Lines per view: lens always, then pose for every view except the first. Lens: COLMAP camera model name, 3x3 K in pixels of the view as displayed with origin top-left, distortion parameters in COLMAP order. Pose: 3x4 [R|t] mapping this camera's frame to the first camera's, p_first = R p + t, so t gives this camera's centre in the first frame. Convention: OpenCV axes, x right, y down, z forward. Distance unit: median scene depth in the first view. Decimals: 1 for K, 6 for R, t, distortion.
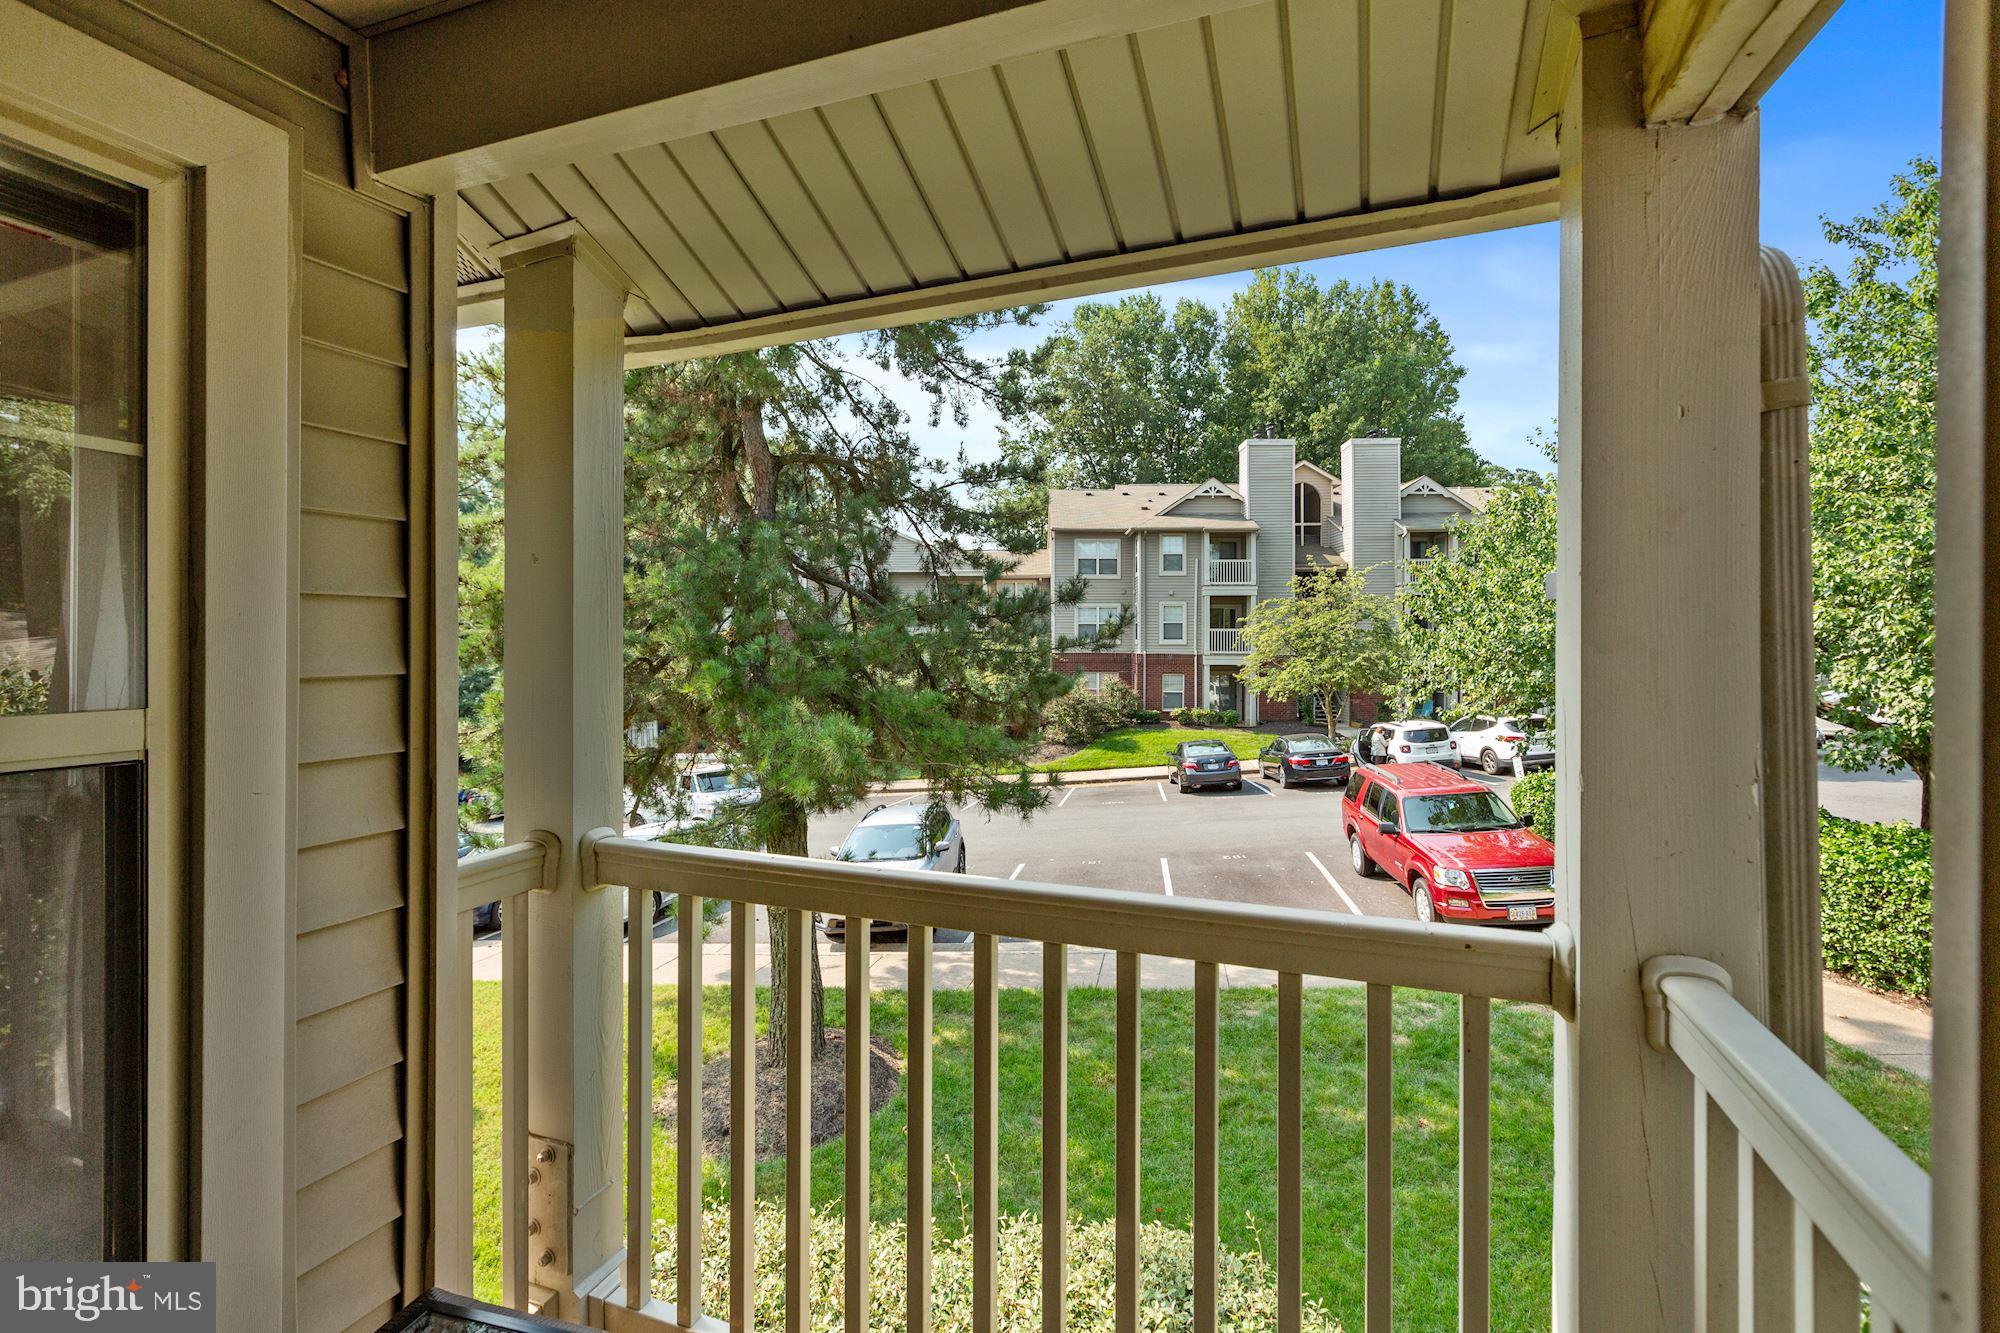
lens RADIAL K [[947.3, 0, 987.0], [0, 947.3, 649.3], [0, 0, 1]] dist [-0.014149, 0.012626]
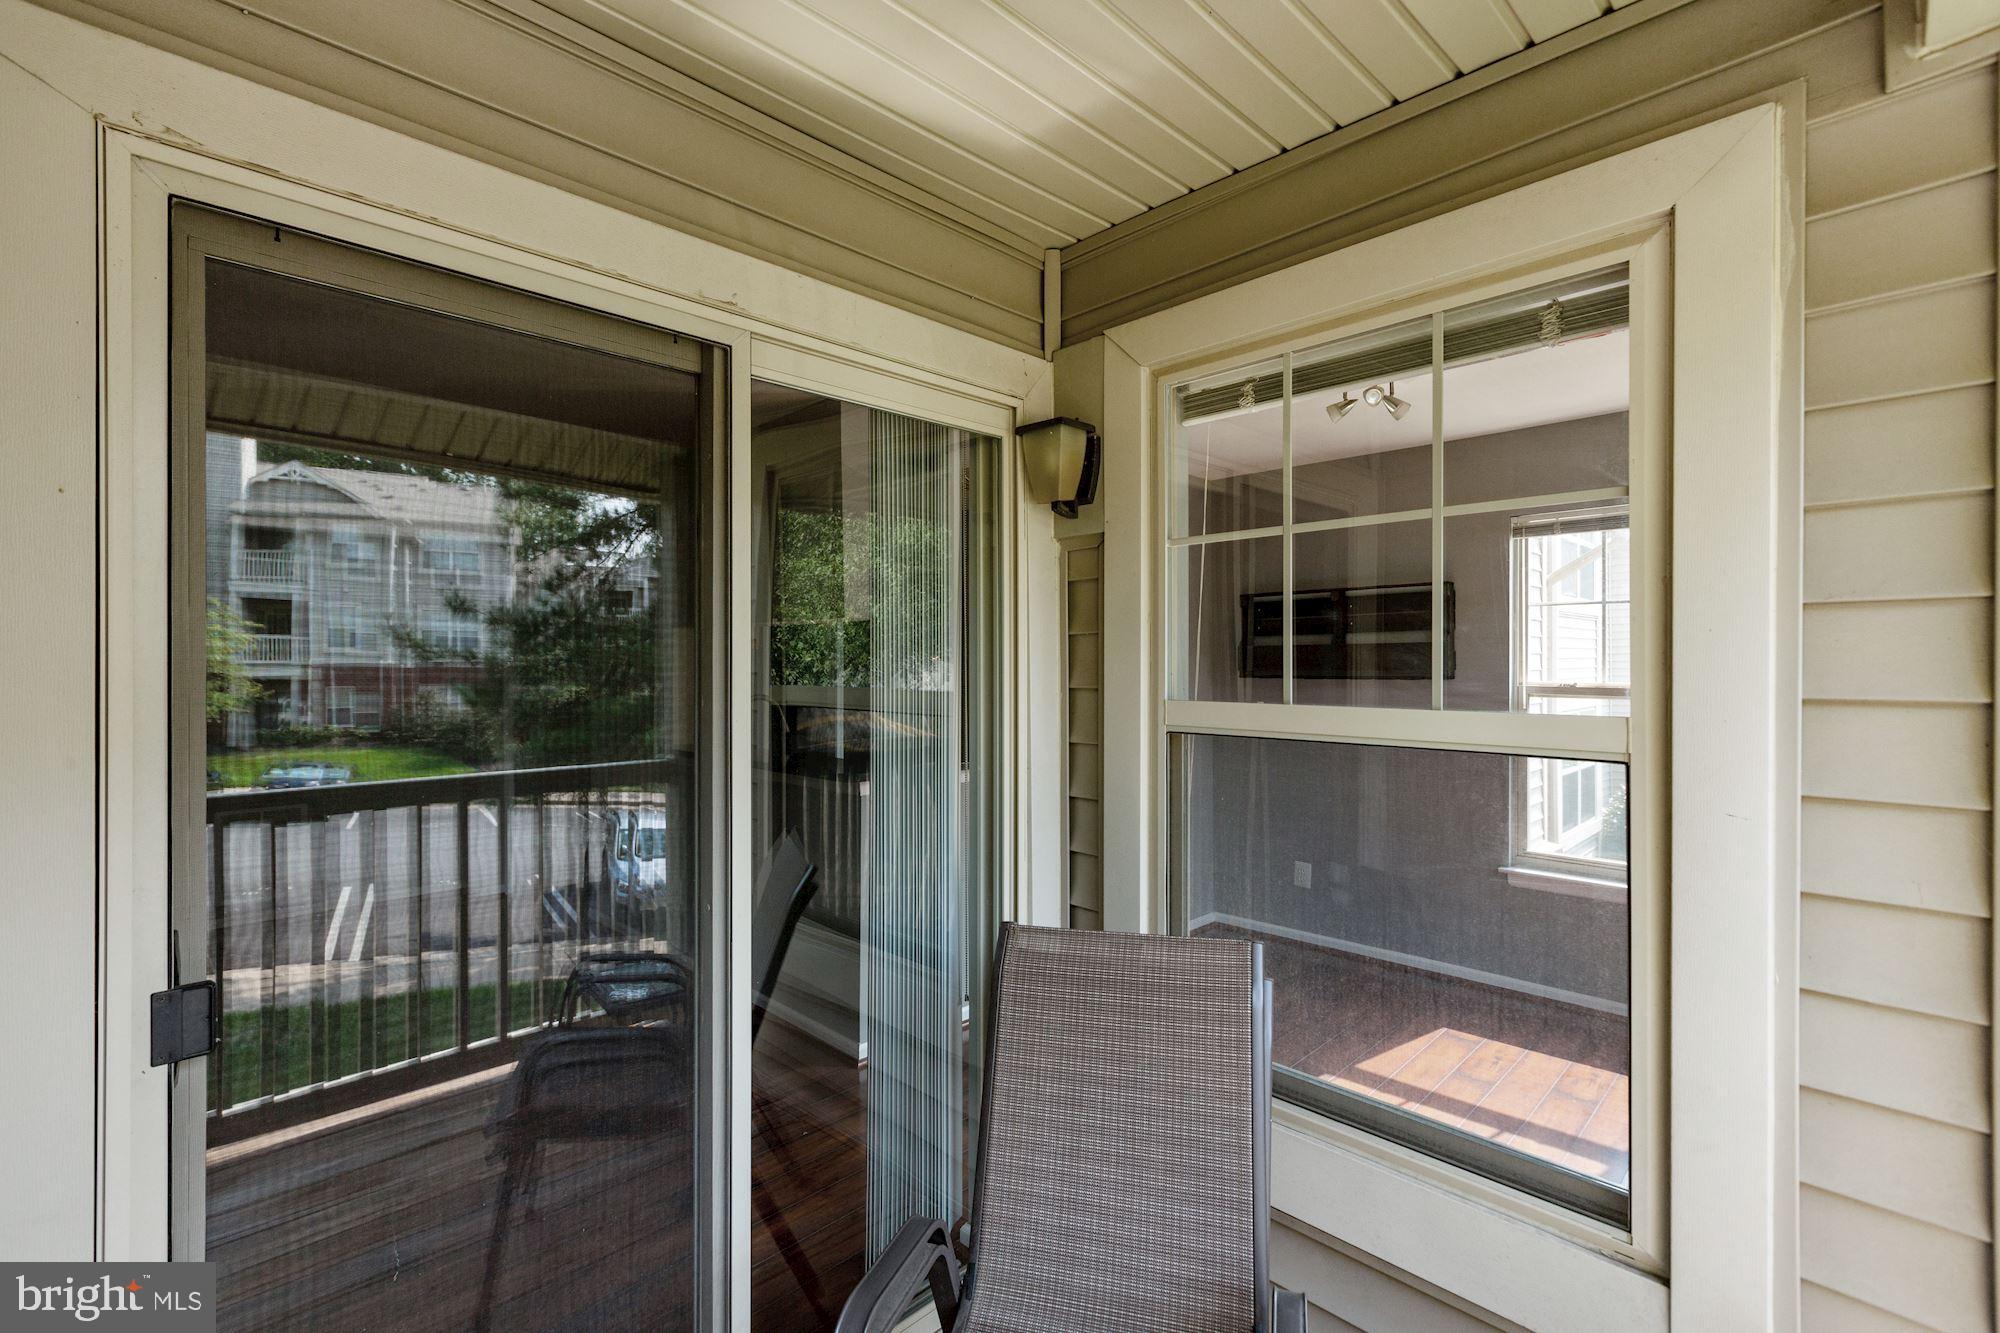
lens RADIAL K [[947.3, 0, 1005.3], [0, 947.3, 660.7], [0, 0, 1]] dist [-0.014149, 0.012626]
pose [[-0.427082, -0.001118, -0.904212, 0.395720], [-0.000198, 0.999999, -0.001142, -0.004926], [0.904213, -0.000309, -0.427082, 0.707489]]
